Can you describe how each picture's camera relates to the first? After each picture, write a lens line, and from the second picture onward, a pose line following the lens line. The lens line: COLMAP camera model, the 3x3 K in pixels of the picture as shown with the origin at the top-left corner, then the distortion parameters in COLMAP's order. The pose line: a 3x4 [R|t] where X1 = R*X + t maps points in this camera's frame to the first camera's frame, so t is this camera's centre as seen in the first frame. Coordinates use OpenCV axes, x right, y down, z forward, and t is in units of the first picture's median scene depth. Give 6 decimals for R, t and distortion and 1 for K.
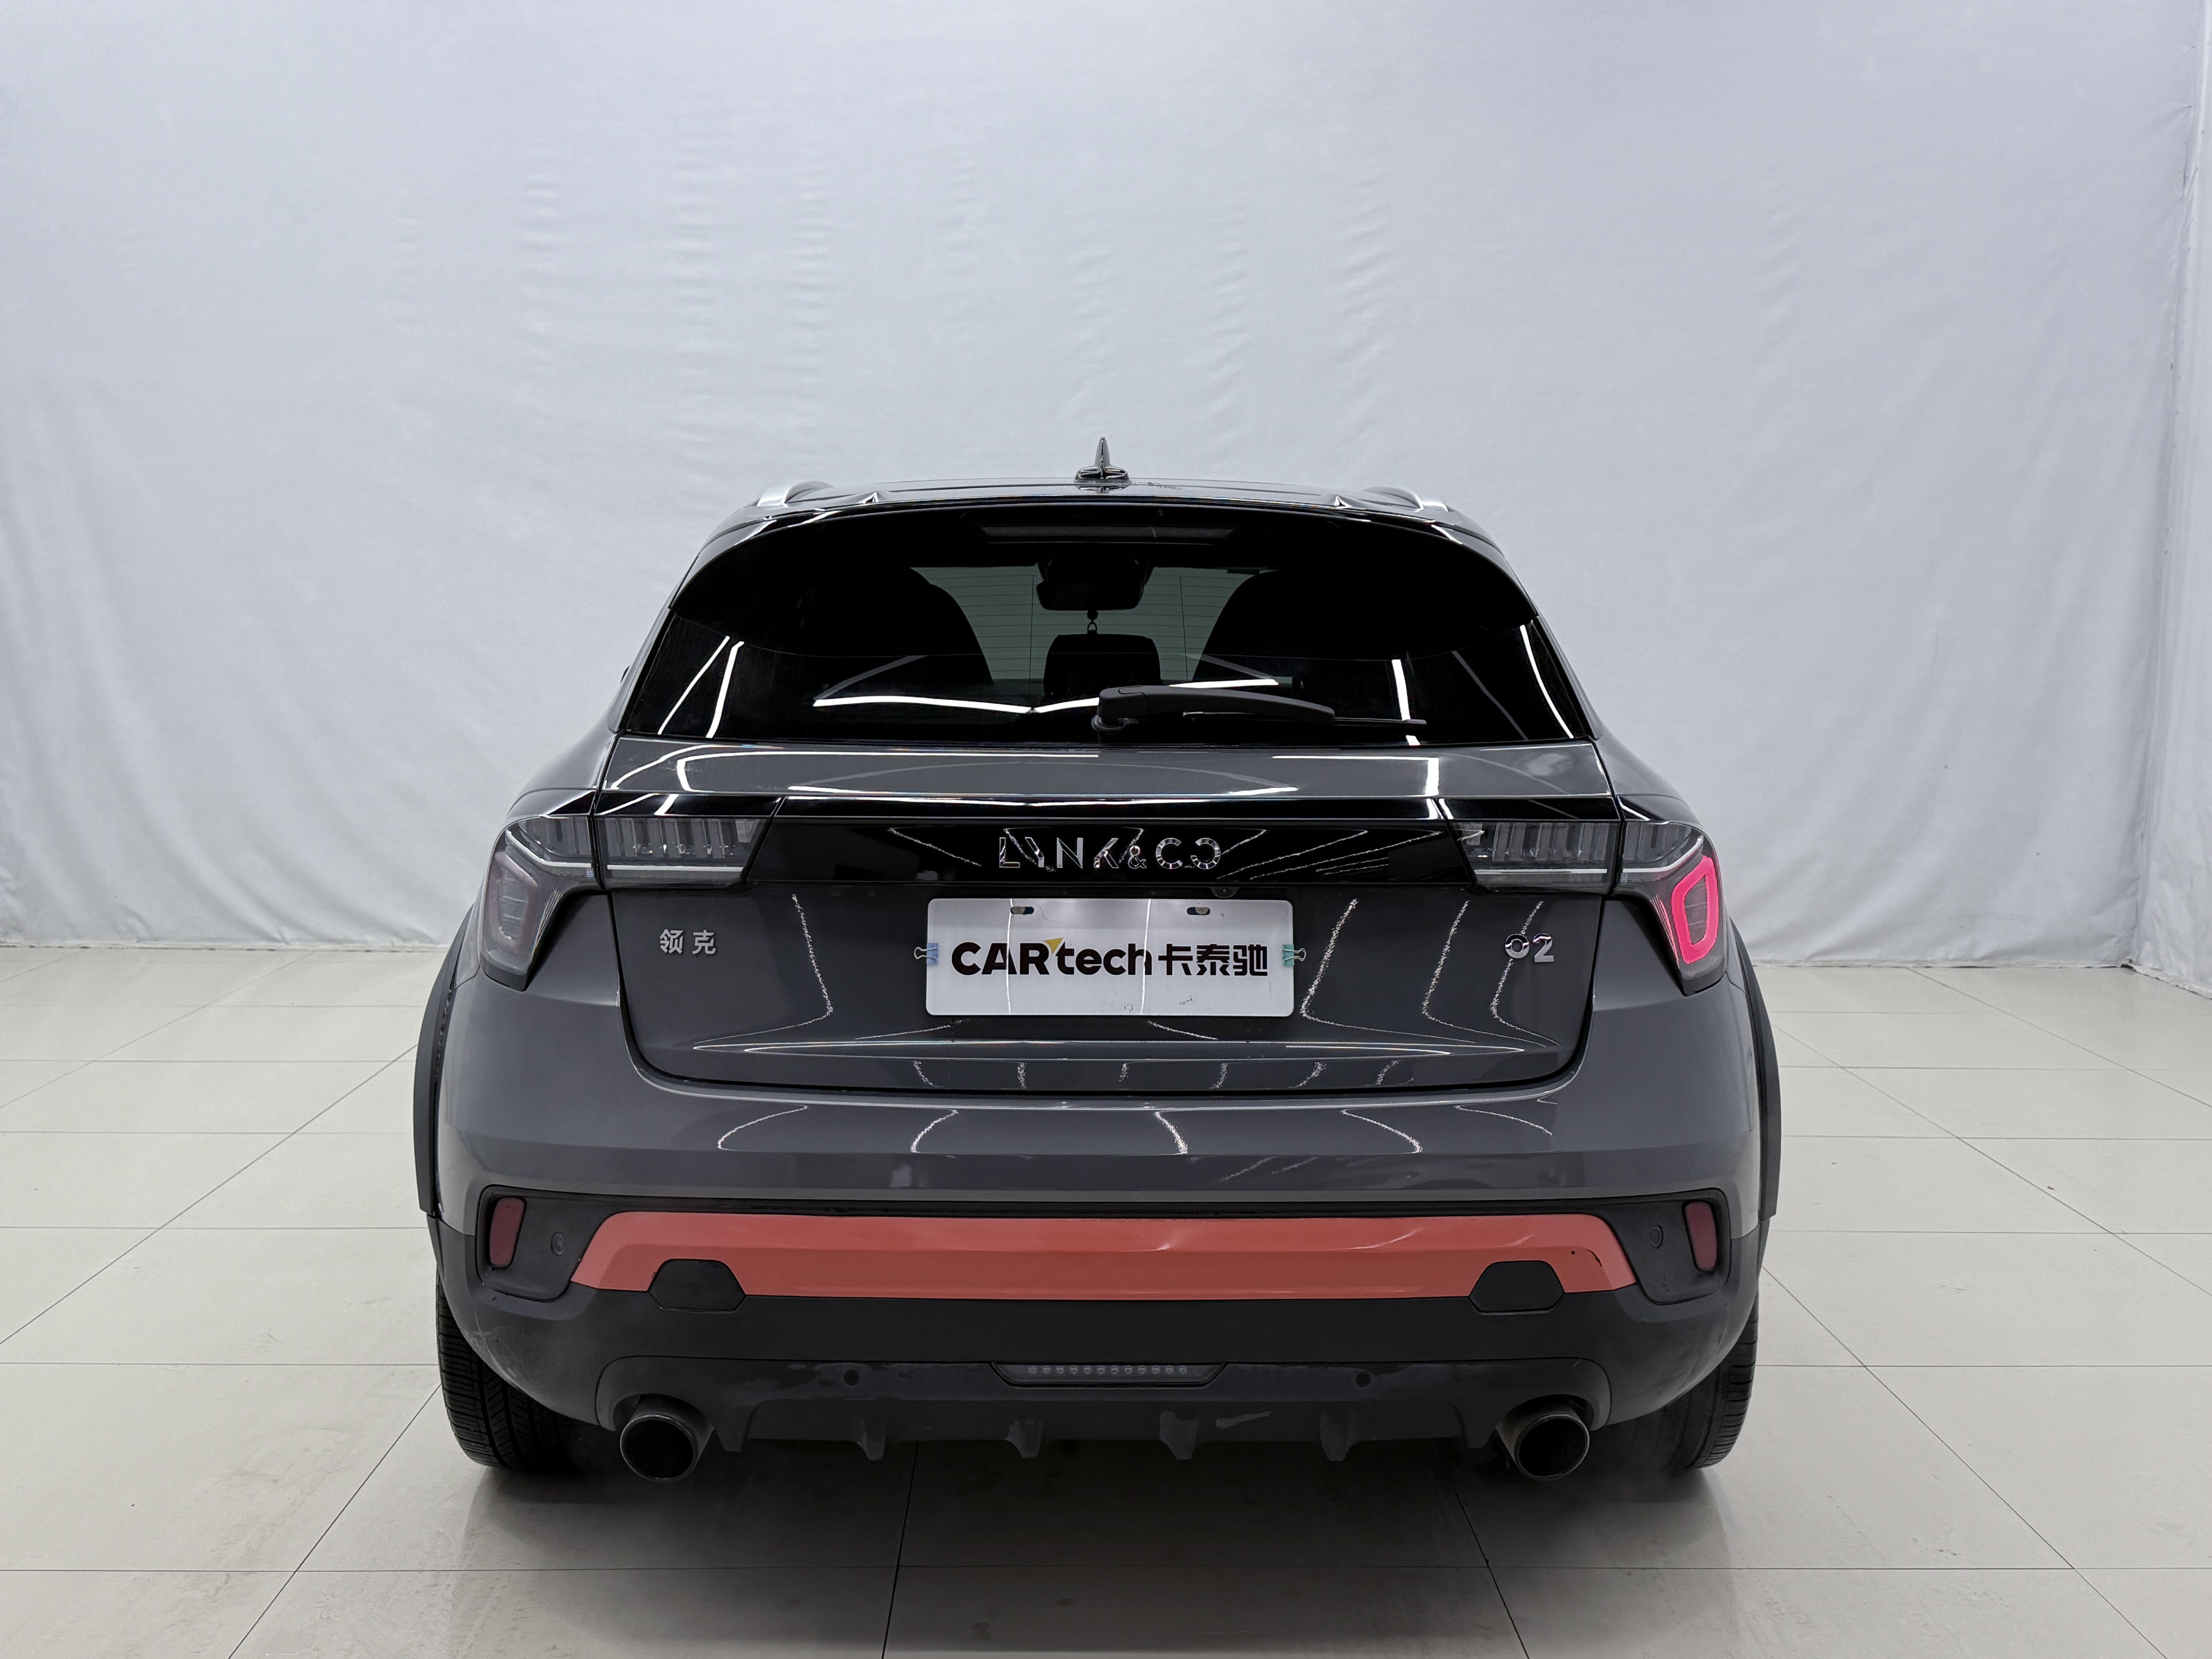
lens RADIAL K [[2222.2, 0, 1106.0], [0, 2222.2, 829.5], [0, 0, 1]] dist [0.198690, -0.423688]
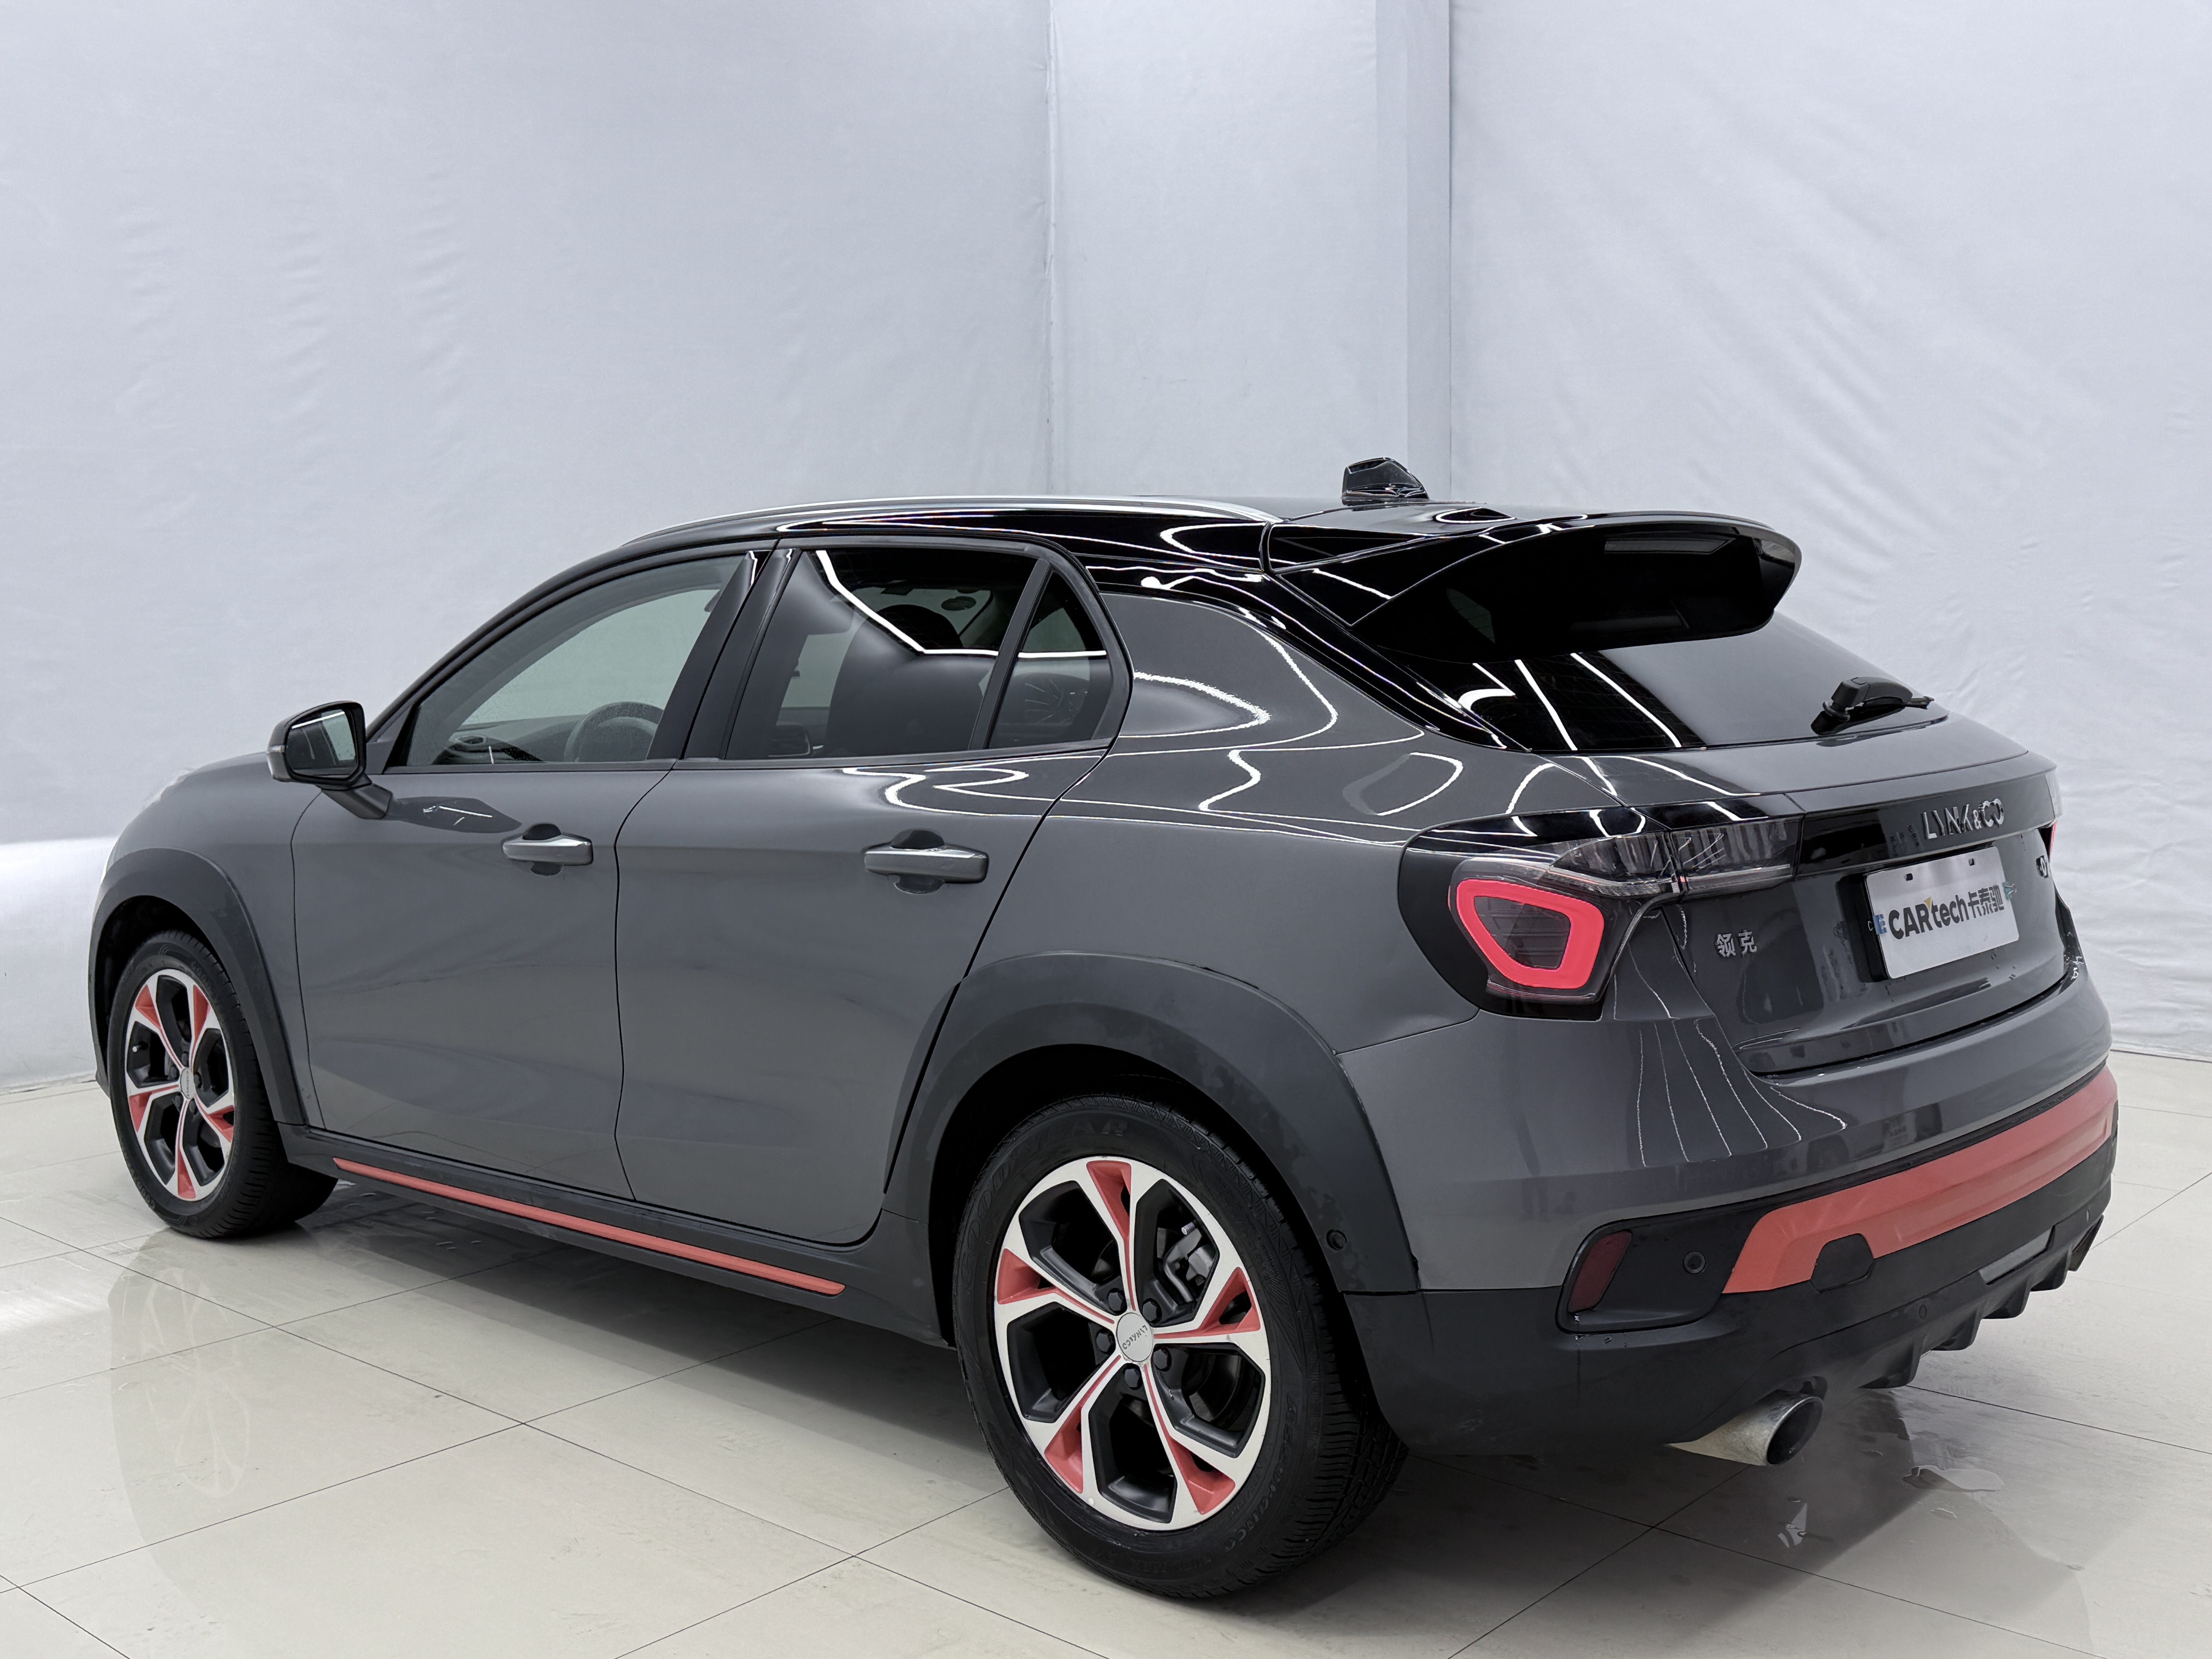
lens RADIAL K [[2222.2, 0, 1106.0], [0, 2222.2, 829.5], [0, 0, 1]] dist [0.198690, -0.423688]
pose [[0.678415, -0.090960, 0.729026, -0.399025], [0.099415, 0.994545, 0.031575, -0.022307], [-0.727922, 0.051055, 0.683757, 0.176911]]
